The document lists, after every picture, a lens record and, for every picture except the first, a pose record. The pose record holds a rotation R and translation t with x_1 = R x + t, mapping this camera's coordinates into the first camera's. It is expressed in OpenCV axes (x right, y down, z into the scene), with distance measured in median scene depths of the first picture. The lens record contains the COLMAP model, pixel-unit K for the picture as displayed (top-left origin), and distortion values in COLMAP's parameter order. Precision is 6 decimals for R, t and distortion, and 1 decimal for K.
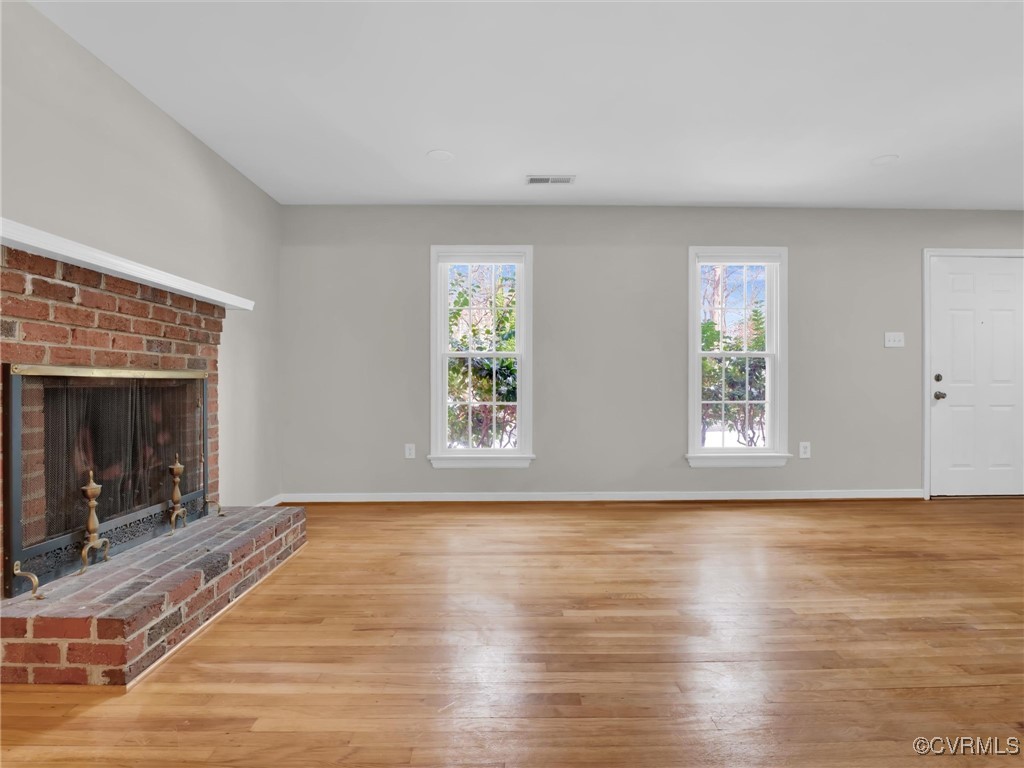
lens RADIAL K [[479.6, 0, 513.8], [0, 479.6, 378.8], [0, 0, 1]] dist [-0.019425, -0.000057]
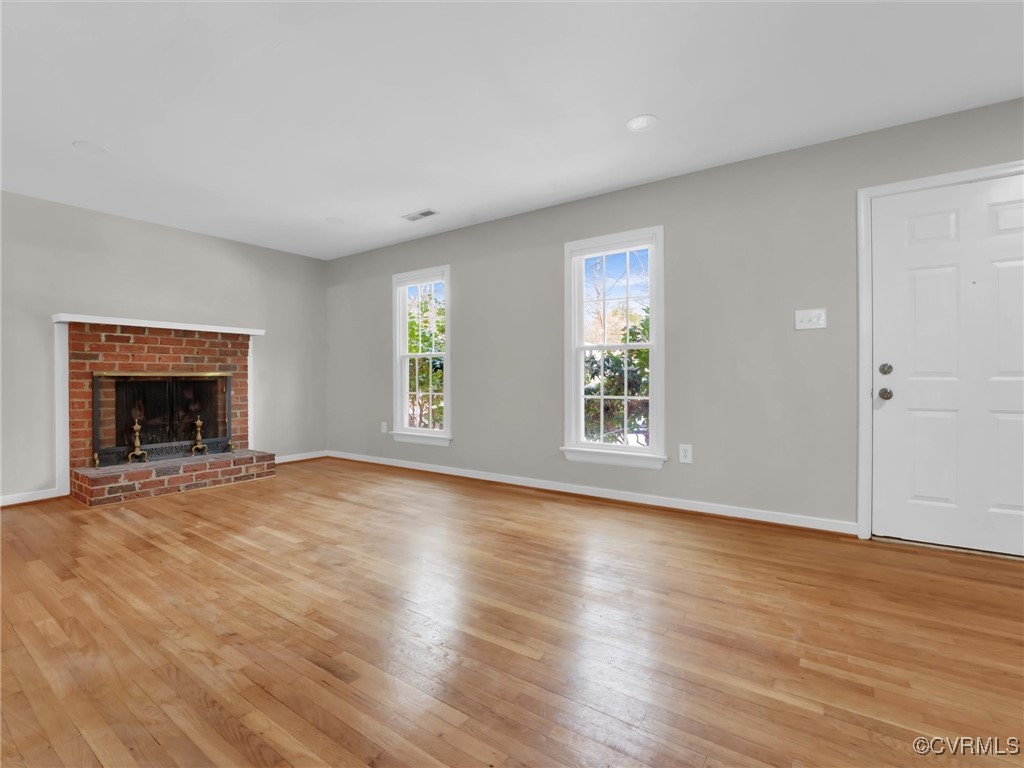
lens RADIAL K [[460.8, 0, 509.0], [0, 460.8, 375.6], [0, 0, 1]] dist [-0.023820, 0.000352]
pose [[0.821001, -0.004123, -0.570912, 0.959145], [0.009303, 0.999938, 0.006156, -0.002106], [0.570852, -0.010365, 0.820988, 0.147466]]
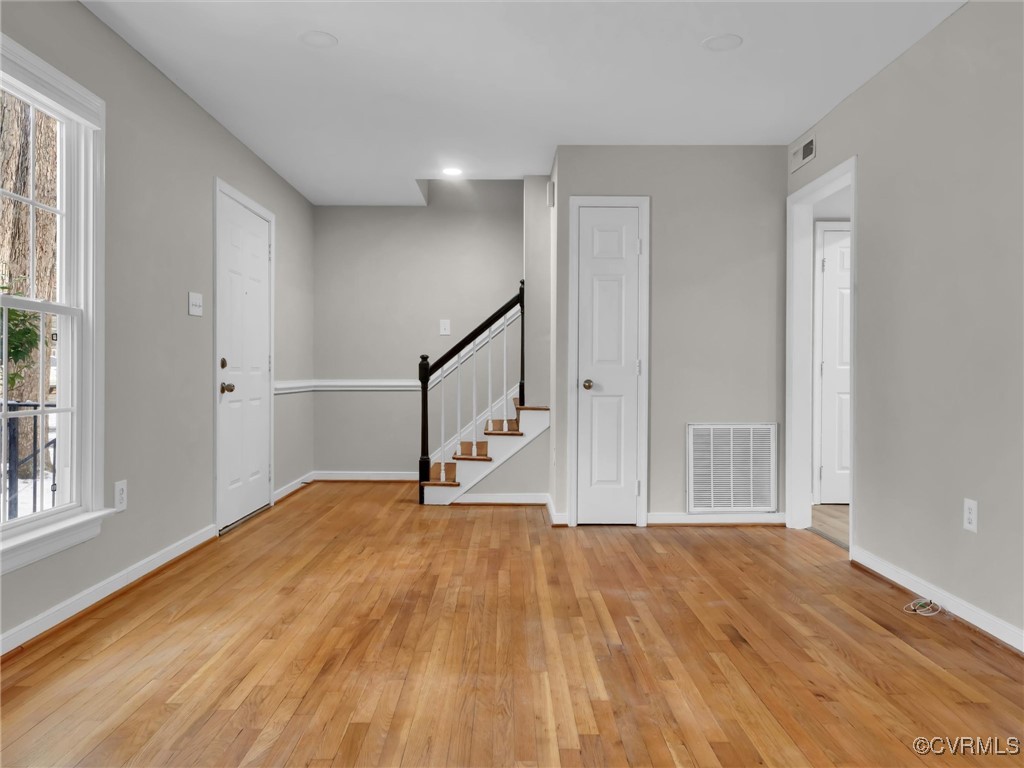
lens RADIAL K [[721.7, 0, 506.6], [0, 721.7, 368.9], [0, 0, 1]] dist [0.017125, -0.001108]
pose [[0.008497, 0.004119, 0.999955, -0.223870], [-0.013878, 0.999896, -0.004001, 0.005926], [-0.999868, -0.013844, 0.008553, 0.655760]]
